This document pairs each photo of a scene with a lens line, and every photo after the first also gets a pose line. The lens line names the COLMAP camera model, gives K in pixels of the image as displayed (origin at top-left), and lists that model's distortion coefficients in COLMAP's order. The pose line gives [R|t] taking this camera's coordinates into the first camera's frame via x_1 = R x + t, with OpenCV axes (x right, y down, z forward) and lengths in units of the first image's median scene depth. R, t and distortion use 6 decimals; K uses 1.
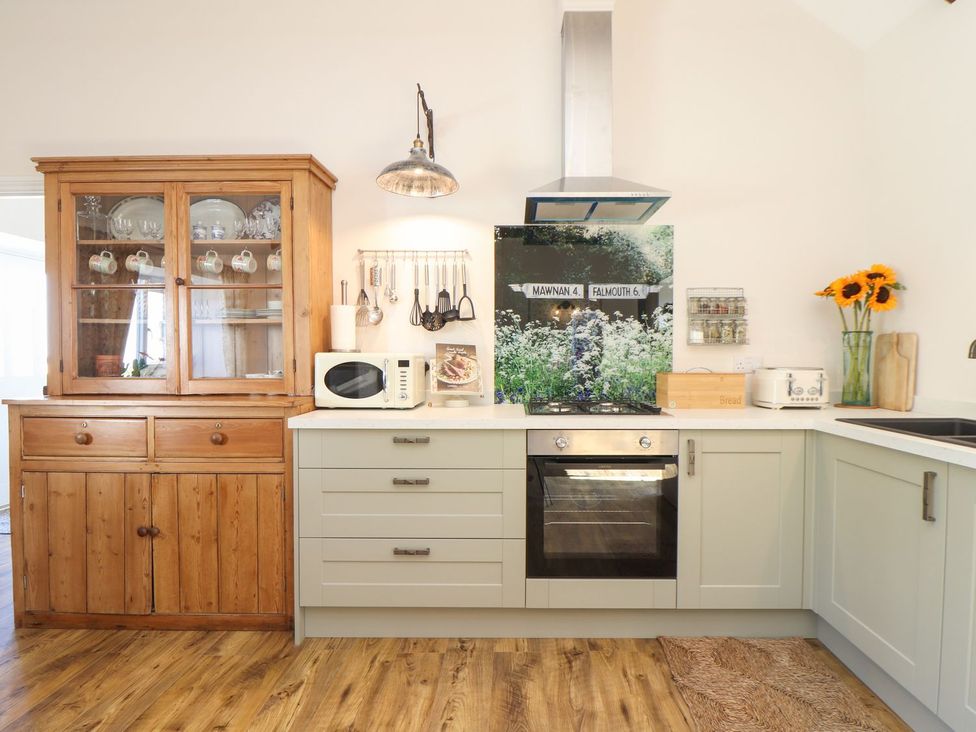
lens RADIAL K [[506.6, 0, 514.0], [0, 506.6, 373.0], [0, 0, 1]] dist [-0.018300, -0.001564]
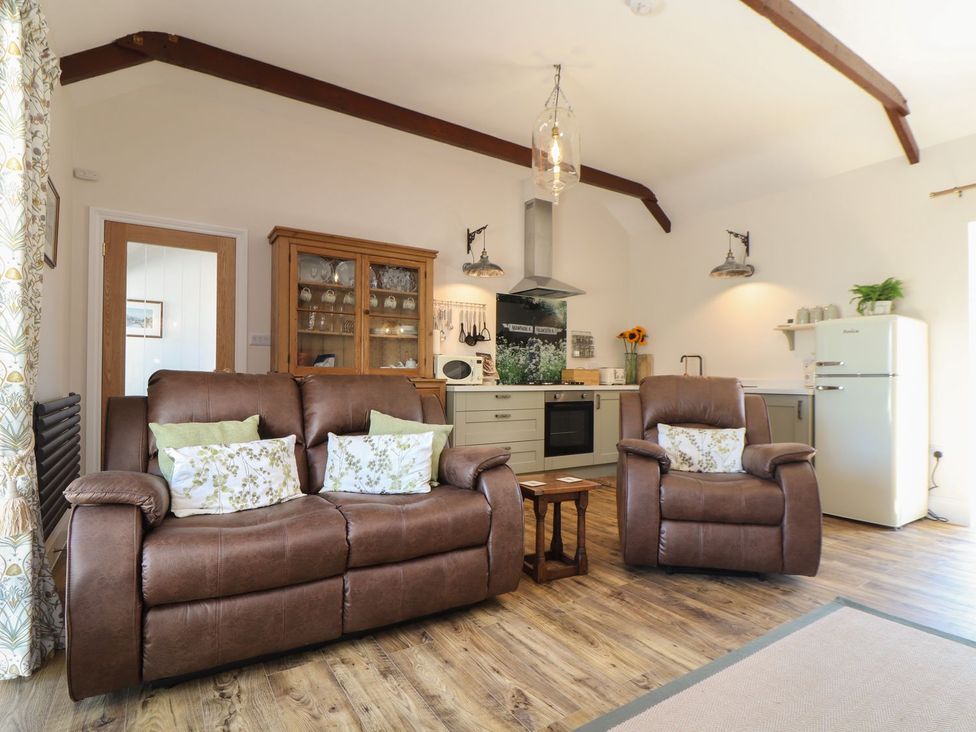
lens RADIAL K [[506.6, 0, 512.4], [0, 506.6, 373.5], [0, 0, 1]] dist [-0.018300, -0.001564]
pose [[0.822654, 0.008752, 0.568476, -1.087406], [0.010119, 0.999498, -0.030030, 0.076630], [-0.568453, 0.030457, 0.822152, -0.624286]]
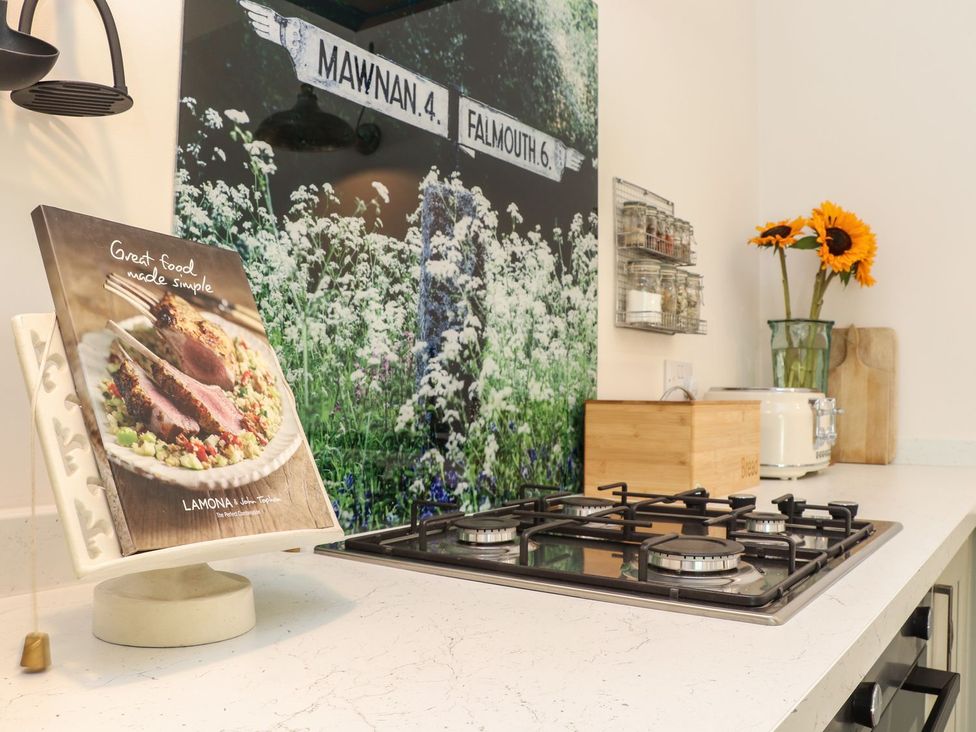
lens RADIAL K [[889.8, 0, 490.2], [0, 889.8, 367.6], [0, 0, 1]] dist [-0.152251, 0.000000]
pose [[0.562932, 0.024185, 0.826149, -0.248286], [0.011487, 0.999246, -0.037080, -0.002162], [-0.826423, 0.030363, 0.562230, 0.710936]]
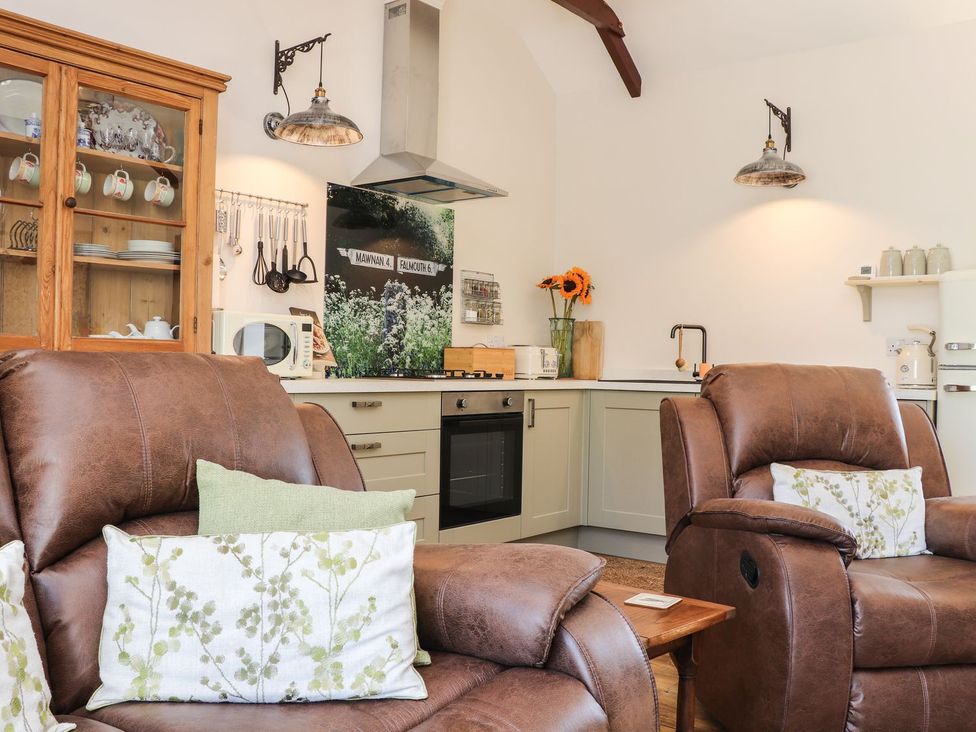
lens RADIAL K [[889.8, 0, 487.4], [0, 889.8, 368.9], [0, 0, 1]] dist [-0.152251, 0.000000]
pose [[0.613476, 0.007375, 0.789679, -1.106421], [0.004145, 0.999913, -0.012559, 0.066034], [-0.789703, 0.010978, 0.613391, -0.195305]]
